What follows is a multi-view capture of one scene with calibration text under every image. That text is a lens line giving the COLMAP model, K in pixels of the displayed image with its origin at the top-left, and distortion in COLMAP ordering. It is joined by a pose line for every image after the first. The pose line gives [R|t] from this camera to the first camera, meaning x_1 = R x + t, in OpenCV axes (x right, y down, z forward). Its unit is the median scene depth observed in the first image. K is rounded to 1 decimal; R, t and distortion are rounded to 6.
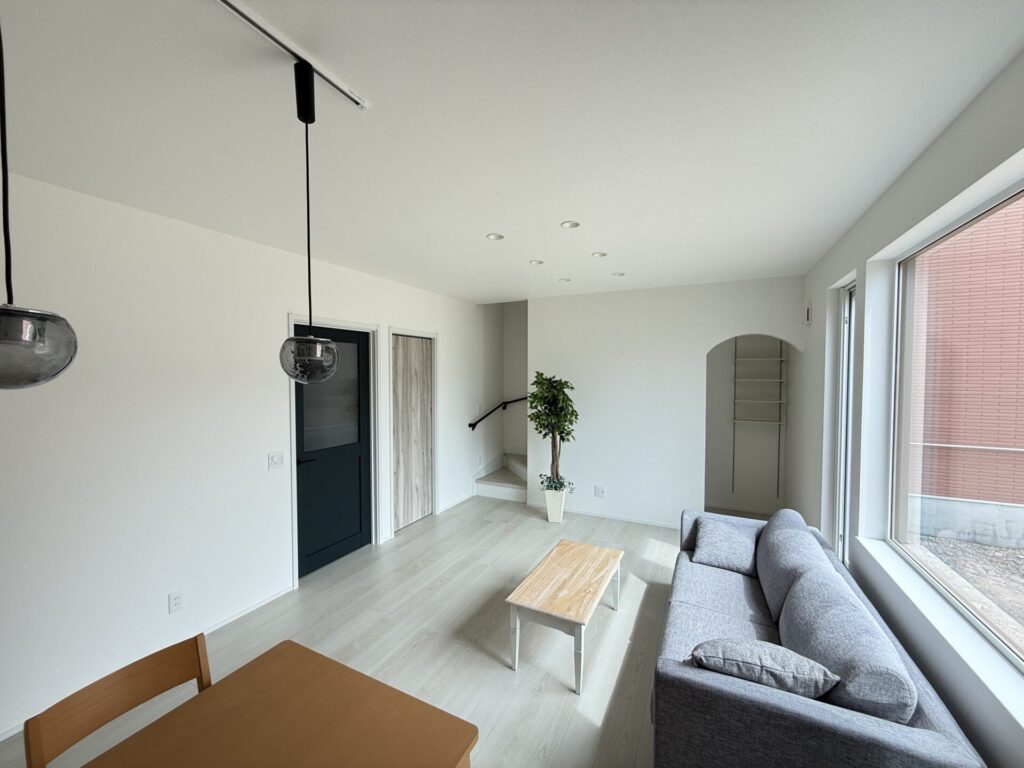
lens RADIAL K [[410.2, 0, 510.0], [0, 410.2, 385.6], [0, 0, 1]] dist [0.004037, 0.001902]
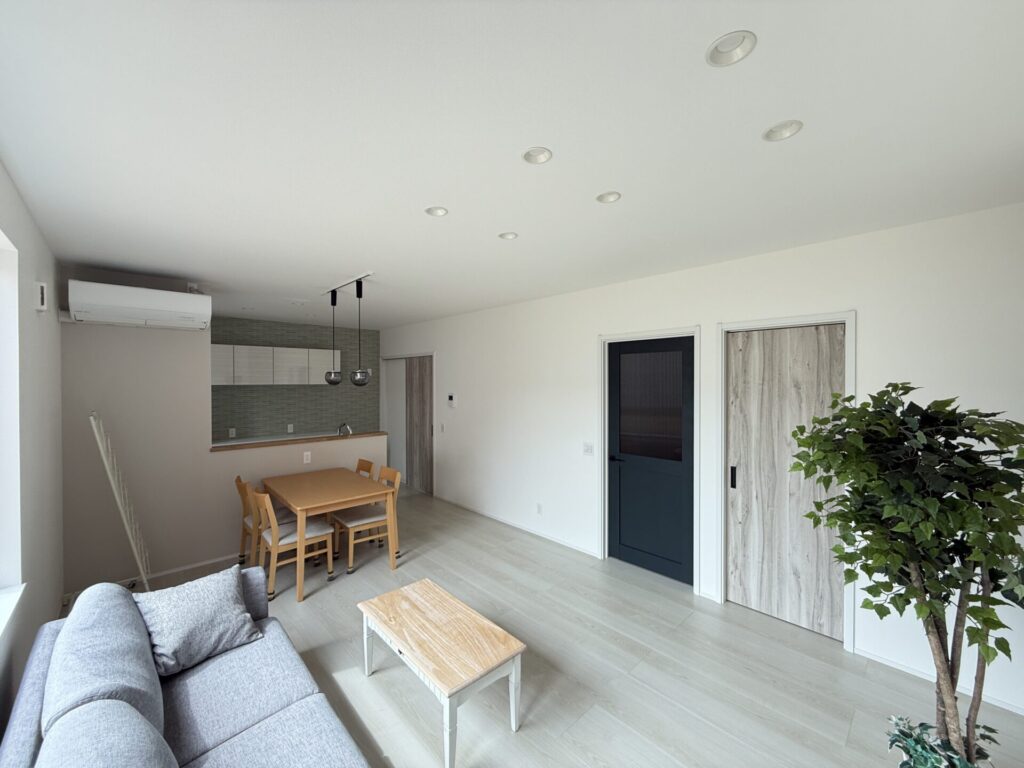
lens RADIAL K [[410.2, 0, 511.9], [0, 410.2, 385.0], [0, 0, 1]] dist [0.004037, 0.001902]
pose [[-0.348425, 0.007182, -0.937309, 0.544817], [-0.031222, 0.999327, 0.019264, -0.031061], [0.936817, 0.035977, -0.347966, 0.882051]]
